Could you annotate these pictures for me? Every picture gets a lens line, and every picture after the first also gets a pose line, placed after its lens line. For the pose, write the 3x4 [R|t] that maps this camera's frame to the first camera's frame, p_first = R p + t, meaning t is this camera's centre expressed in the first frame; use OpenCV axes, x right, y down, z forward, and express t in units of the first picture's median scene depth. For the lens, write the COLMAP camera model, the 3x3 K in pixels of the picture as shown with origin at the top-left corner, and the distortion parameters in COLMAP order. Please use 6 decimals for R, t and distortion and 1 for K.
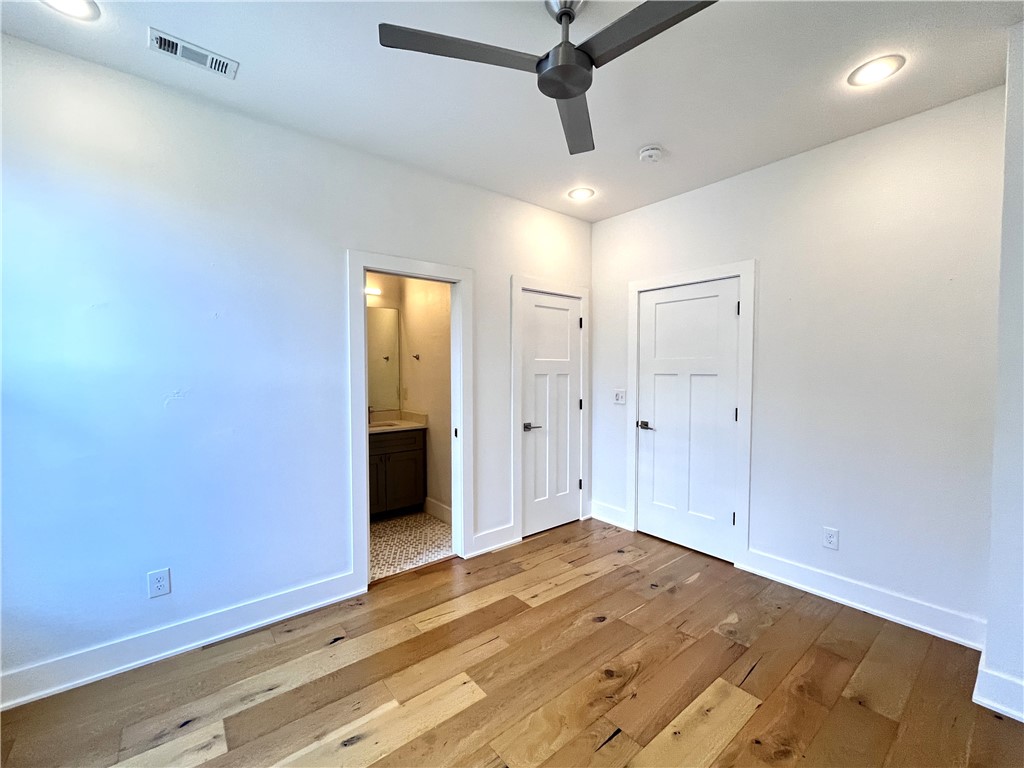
lens RADIAL K [[424.8, 0, 515.3], [0, 424.8, 384.8], [0, 0, 1]] dist [-0.001034, 0.000141]
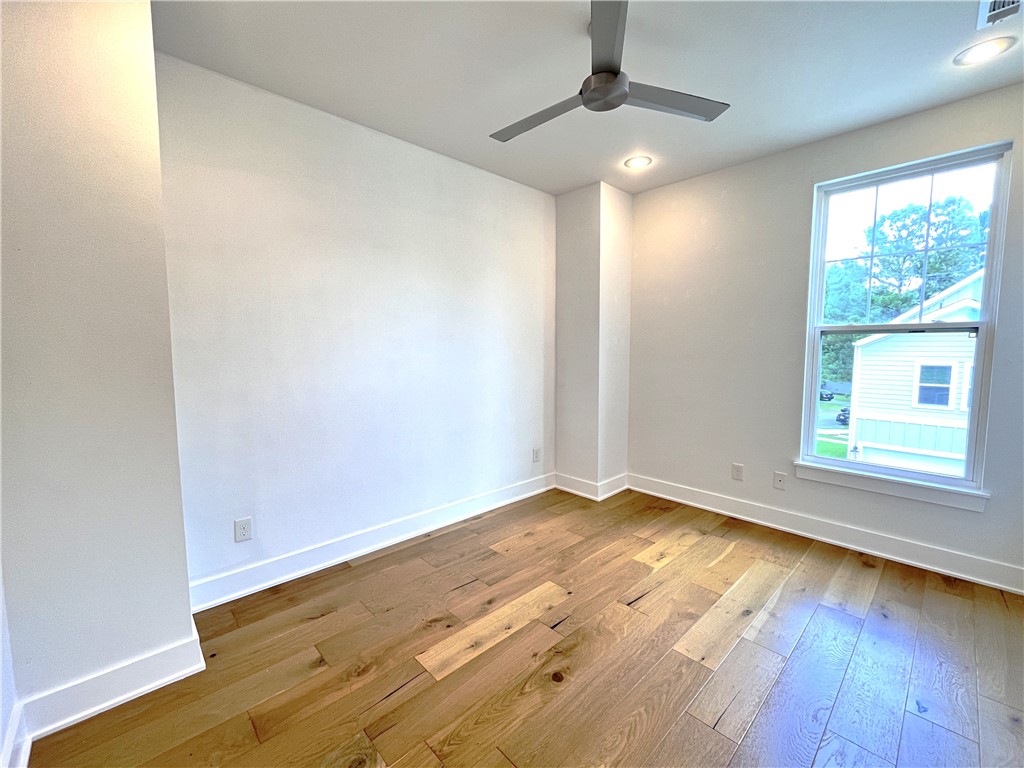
lens RADIAL K [[424.8, 0, 515.3], [0, 424.8, 384.8], [0, 0, 1]] dist [-0.001034, 0.000141]
pose [[-0.996647, 0.013035, -0.080776, 0.409076], [0.002901, 0.992237, 0.124330, -0.053882], [0.081769, 0.123679, -0.988948, 1.968922]]
